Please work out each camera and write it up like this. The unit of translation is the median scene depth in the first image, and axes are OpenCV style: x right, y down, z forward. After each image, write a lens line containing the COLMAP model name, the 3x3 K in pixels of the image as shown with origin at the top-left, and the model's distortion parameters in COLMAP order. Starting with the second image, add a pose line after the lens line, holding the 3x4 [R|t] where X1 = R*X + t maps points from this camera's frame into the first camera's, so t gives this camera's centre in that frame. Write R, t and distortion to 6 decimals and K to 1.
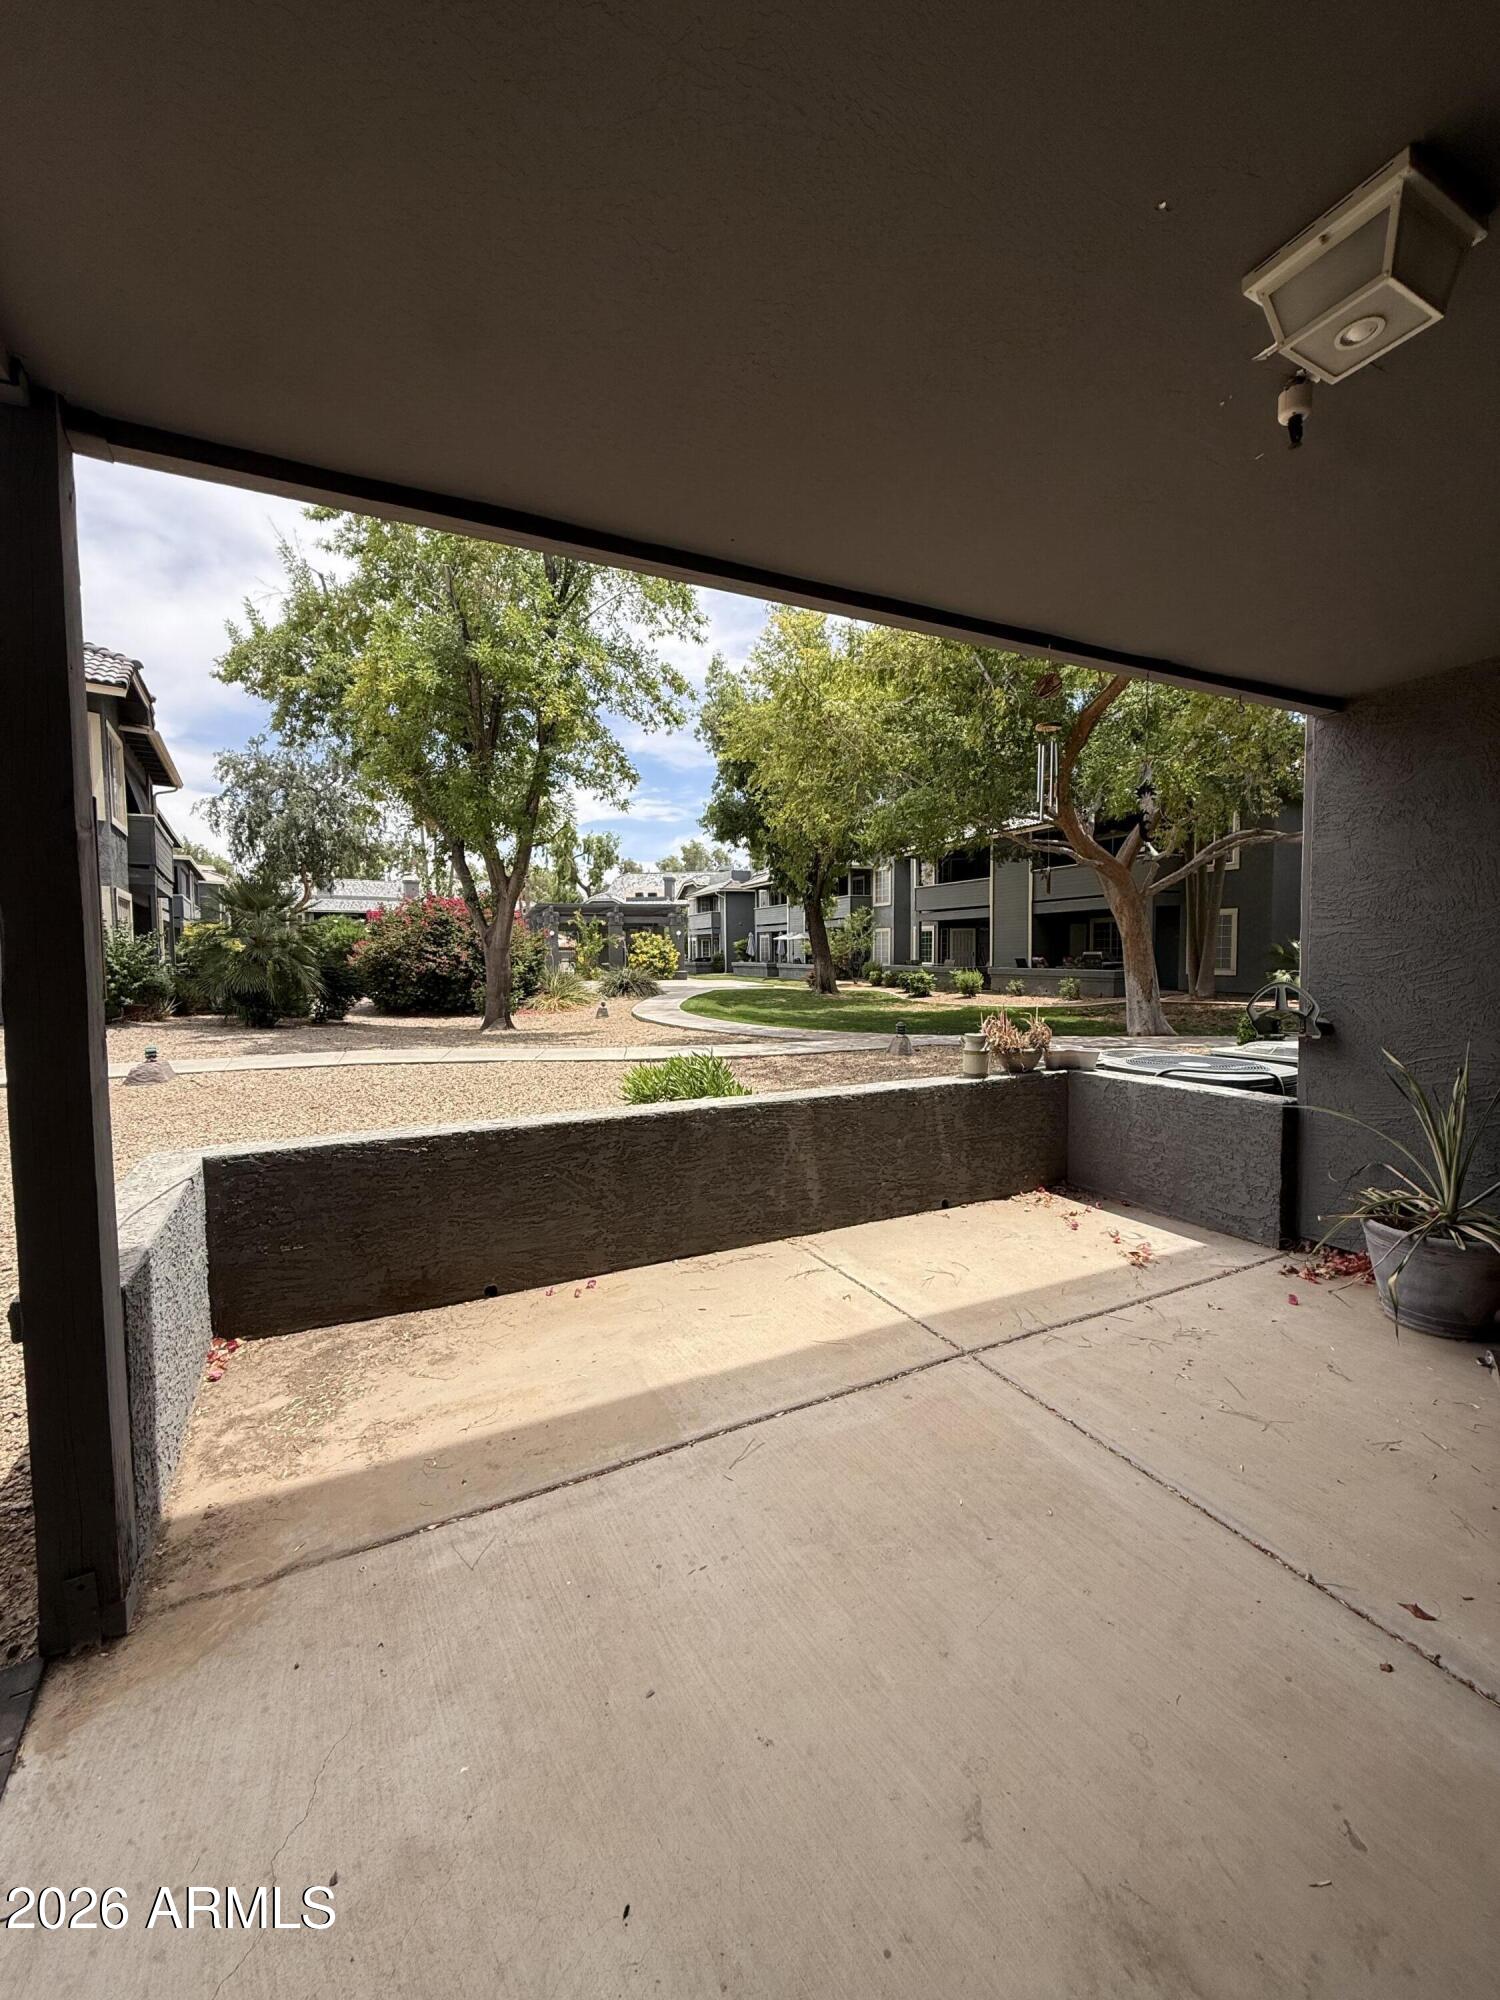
lens RADIAL K [[795.4, 0, 748.3], [0, 795.4, 998.7], [0, 0, 1]] dist [0.001197, 0.000229]
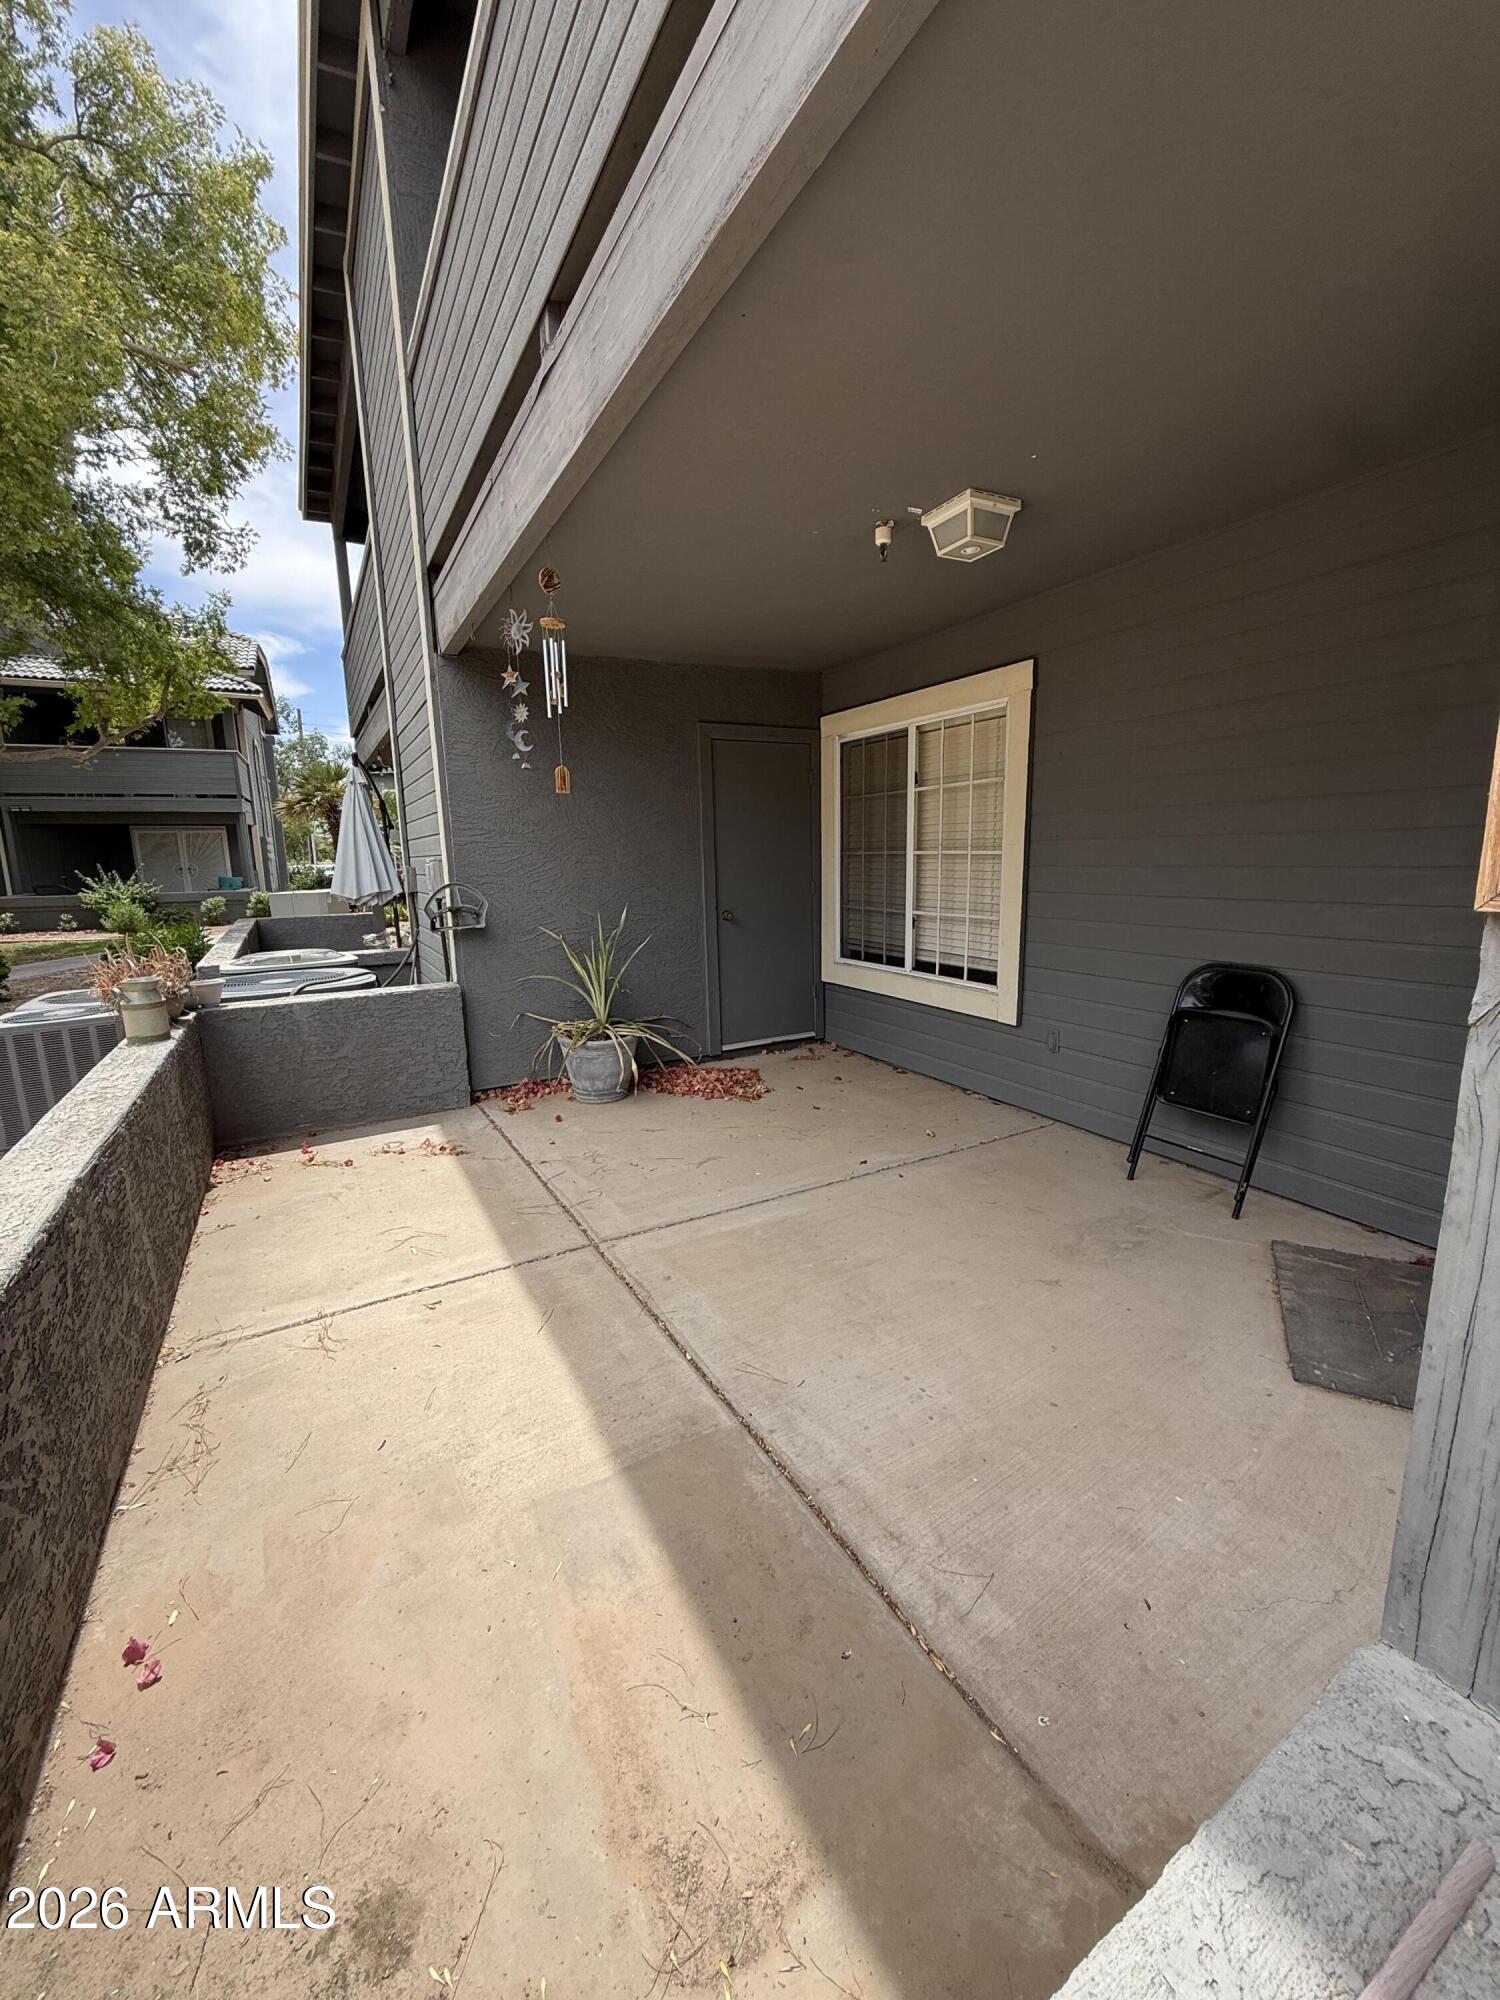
lens RADIAL K [[795.4, 0, 748.3], [0, 795.4, 998.7], [0, 0, 1]] dist [0.001197, 0.000229]
pose [[-0.055764, -0.166946, 0.984388, -0.610016], [0.076945, 0.982271, 0.170946, -0.023219], [-0.995475, 0.085277, -0.041930, 0.717456]]
